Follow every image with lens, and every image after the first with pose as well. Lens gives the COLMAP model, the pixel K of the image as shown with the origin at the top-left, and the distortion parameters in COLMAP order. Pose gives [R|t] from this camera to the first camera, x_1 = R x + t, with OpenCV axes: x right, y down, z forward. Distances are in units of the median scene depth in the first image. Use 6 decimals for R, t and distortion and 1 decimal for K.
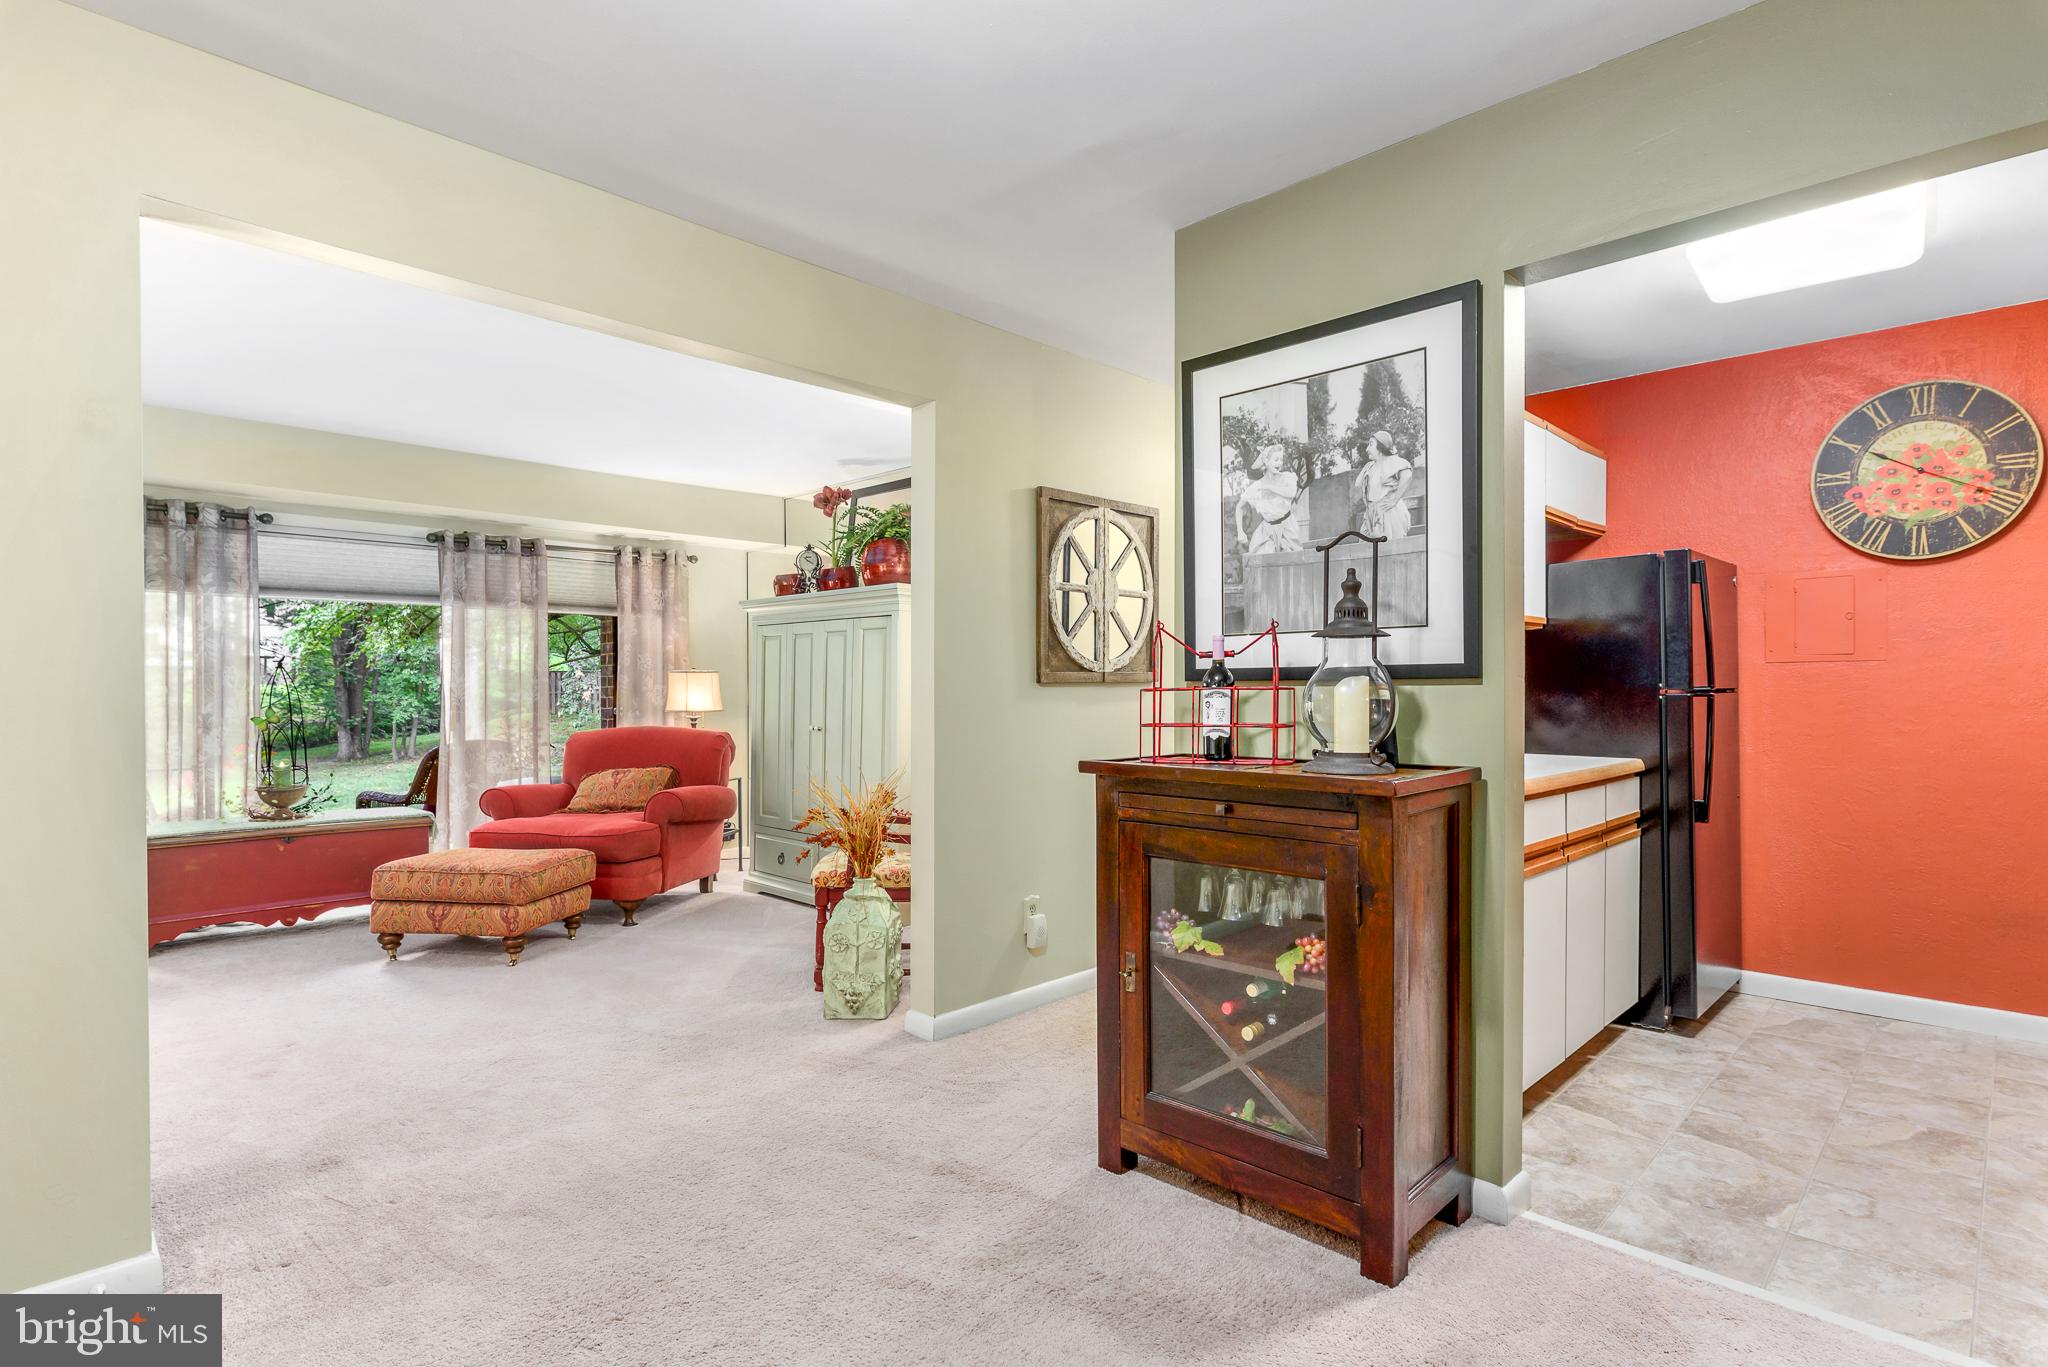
lens RADIAL K [[1030.6, 0, 1037.2], [0, 1030.6, 690.1], [0, 0, 1]] dist [-0.000885, -0.000151]
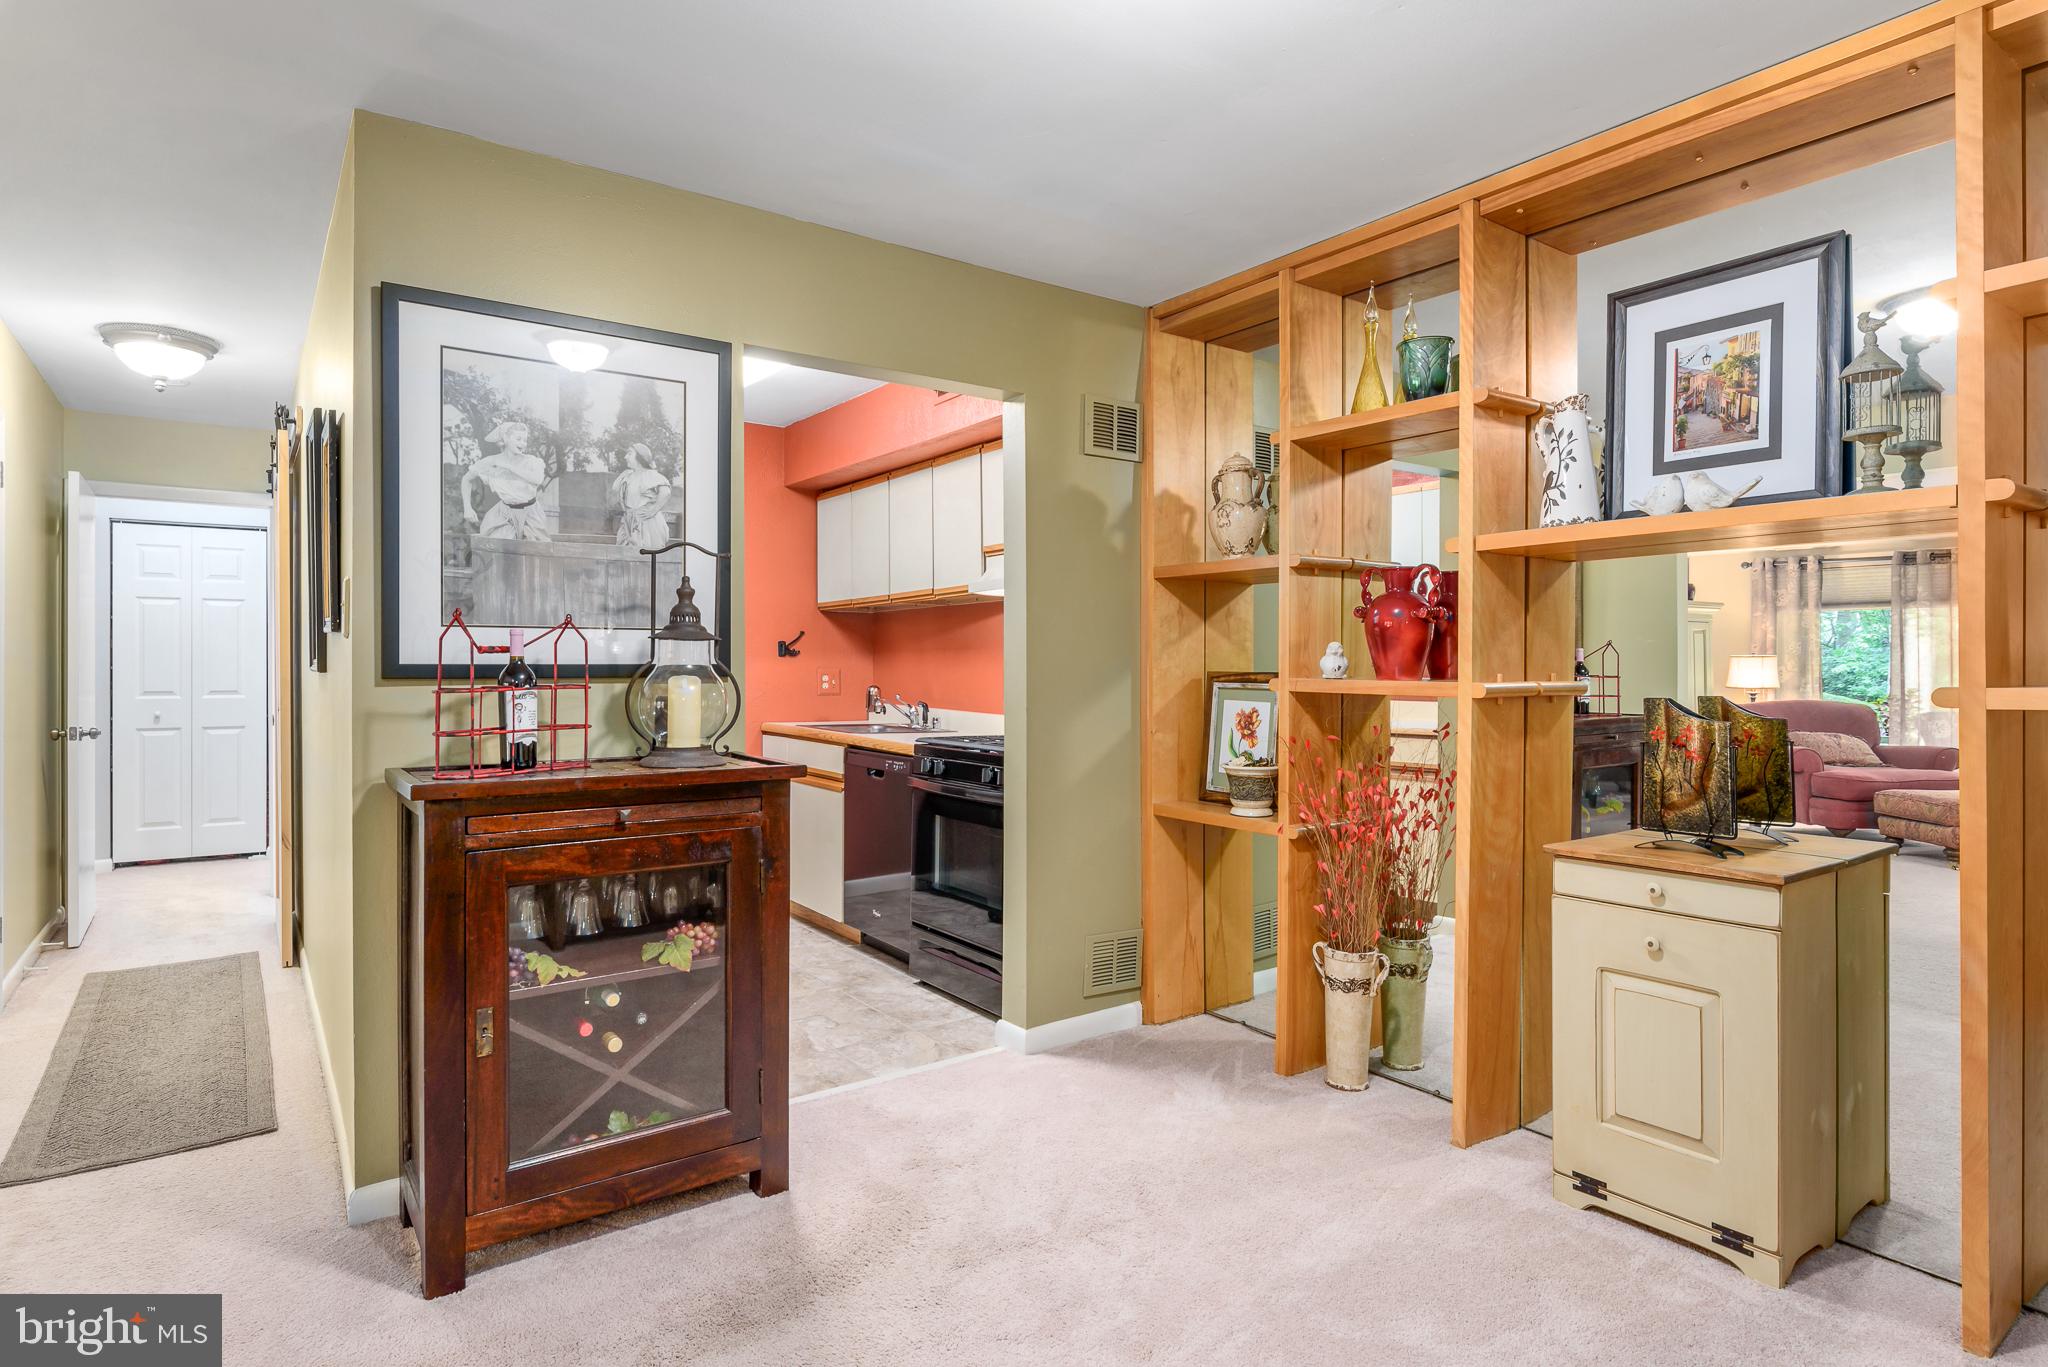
lens RADIAL K [[1082.0, 0, 1016.4], [0, 1082.0, 668.8], [0, 0, 1]] dist [0.000130, -0.001165]
pose [[0.175363, -0.000065, 0.984504, -0.481099], [-0.001066, 0.999999, 0.000256, -0.014132], [-0.984503, -0.001094, 0.175363, 0.293828]]
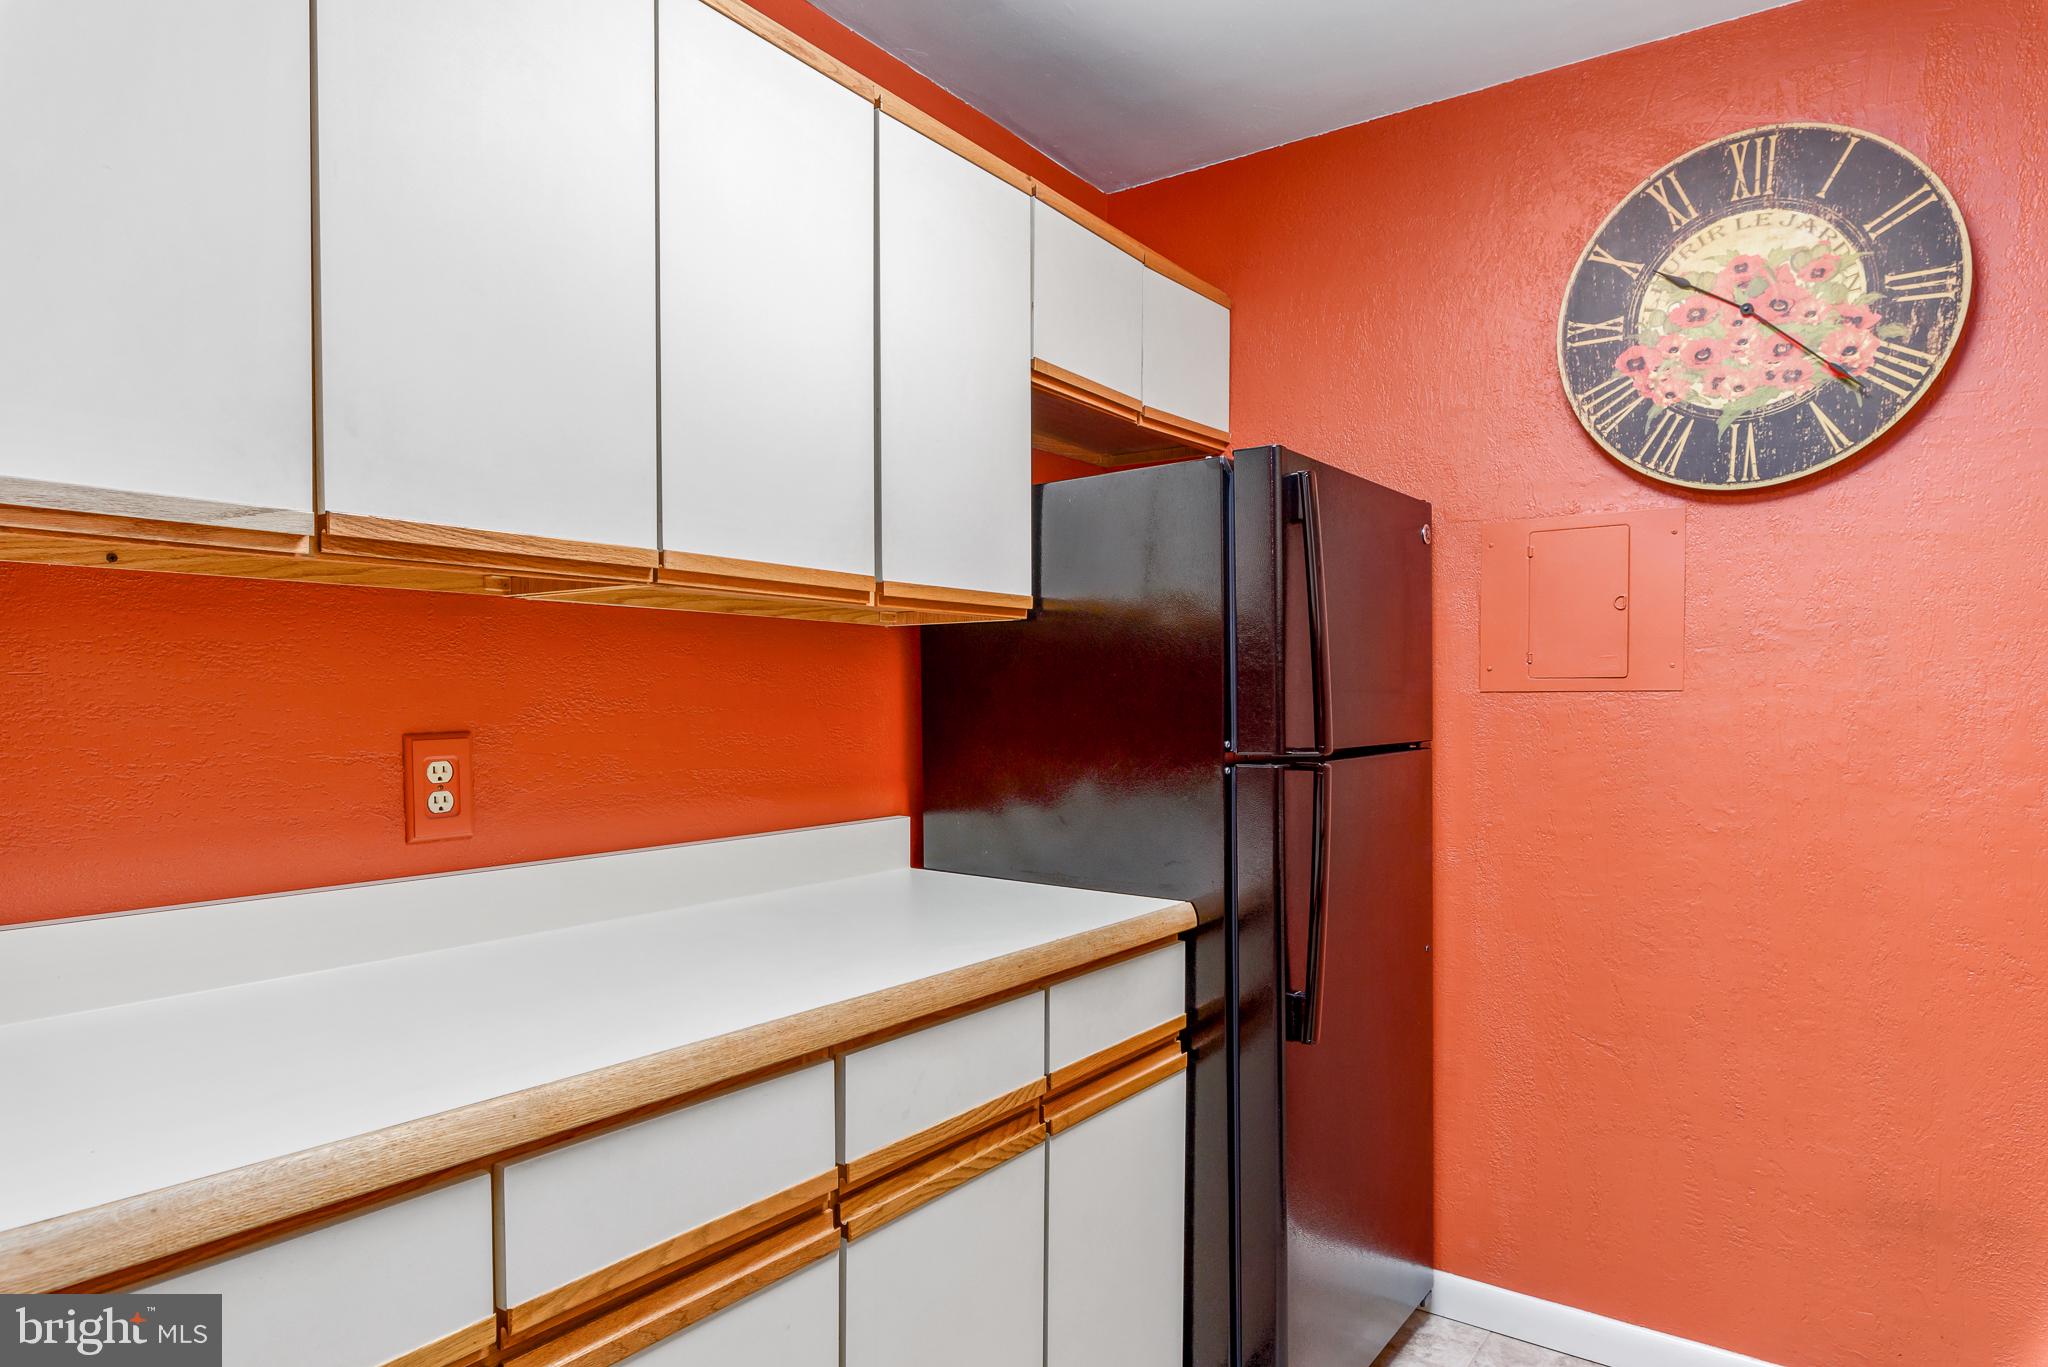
lens RADIAL K [[1188.8, 0, 1028.6], [0, 1188.8, 721.1], [0, 0, 1]] dist [-0.000228, -0.000870]
pose [[0.989565, 0.001982, 0.144076, 0.436839], [-0.005091, 0.999762, 0.021213, -0.025703], [-0.144000, -0.021725, 0.989339, 0.483063]]
